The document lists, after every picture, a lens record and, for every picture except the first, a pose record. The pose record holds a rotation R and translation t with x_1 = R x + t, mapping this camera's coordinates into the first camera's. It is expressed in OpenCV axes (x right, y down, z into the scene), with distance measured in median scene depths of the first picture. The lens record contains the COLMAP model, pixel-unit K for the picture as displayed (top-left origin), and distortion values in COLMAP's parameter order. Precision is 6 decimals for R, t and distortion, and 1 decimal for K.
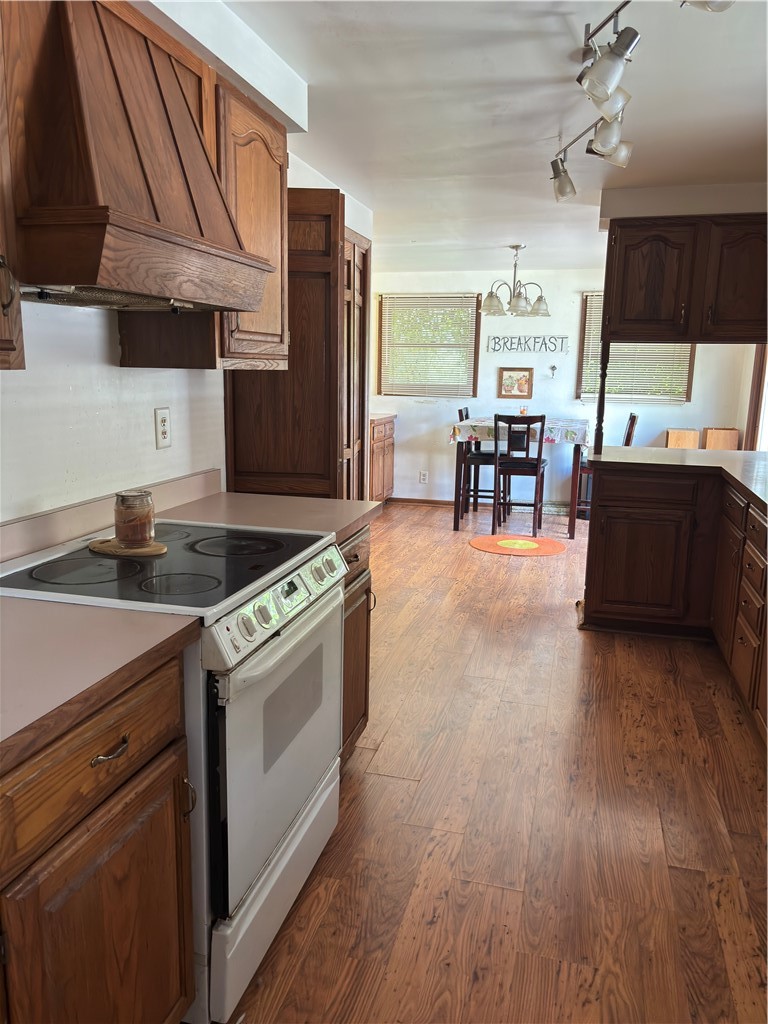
lens RADIAL K [[763.7, 0, 384.0], [0, 763.7, 512.0], [0, 0, 1]] dist [0.049242, -0.038148]
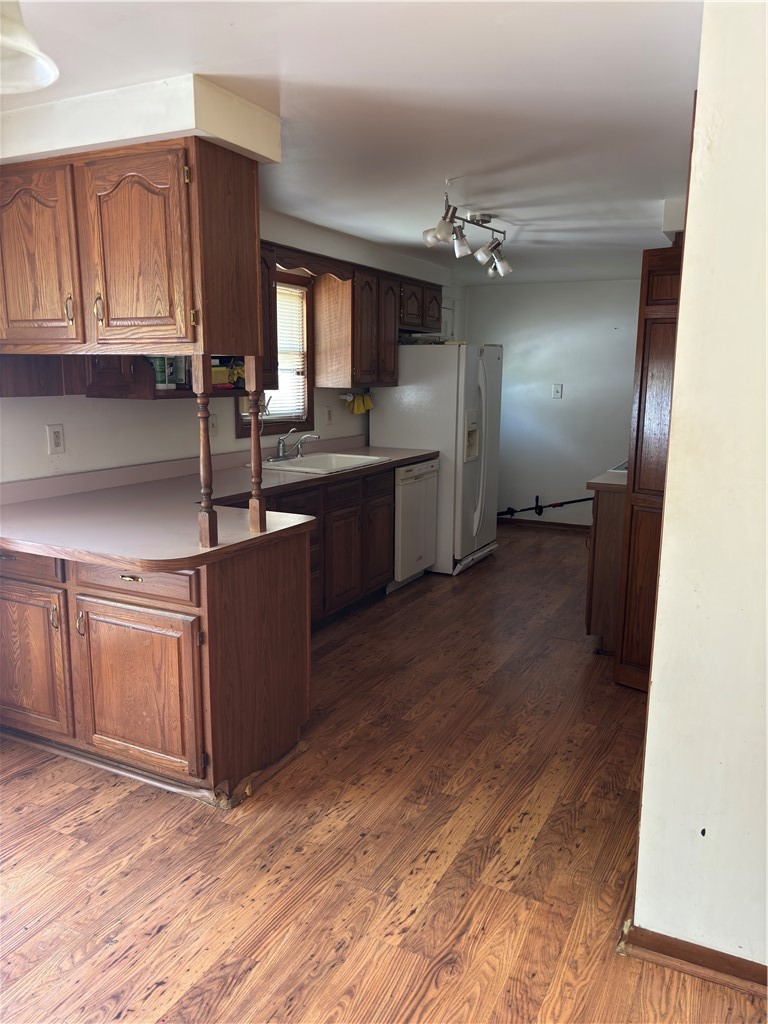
lens RADIAL K [[763.7, 0, 384.0], [0, 763.7, 512.0], [0, 0, 1]] dist [0.049242, -0.038148]
pose [[-0.975356, -0.066218, 0.210466, 0.025228], [0.015820, 0.930457, 0.366060, -0.197970], [-0.220069, 0.360369, -0.906479, 0.949236]]
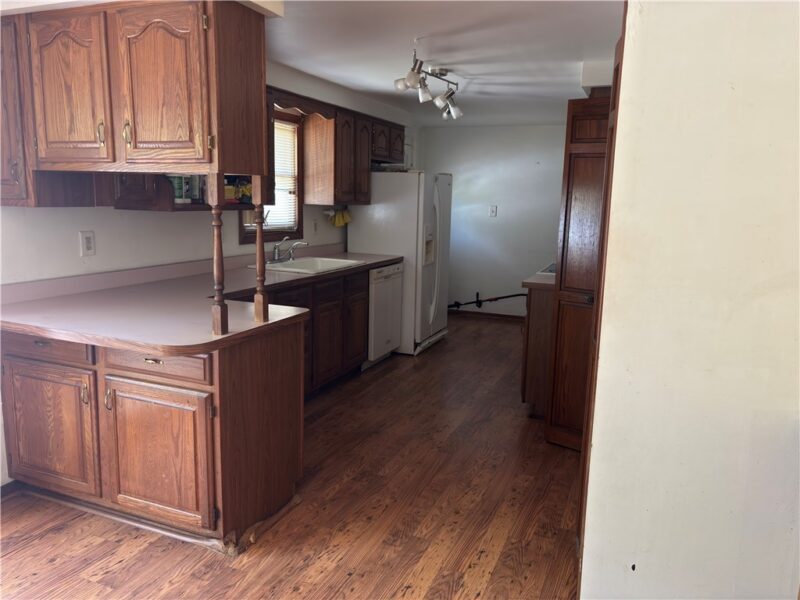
lens RADIAL K [[596.6, 0, 396.2], [0, 596.6, 294.5], [0, 0, 1]] dist [0.049242, -0.038148]
pose [[-0.988189, -0.066074, 0.138263, 0.038693], [-0.013619, 0.936564, 0.350232, -0.191814], [-0.152634, 0.344213, -0.926402, 0.934590]]
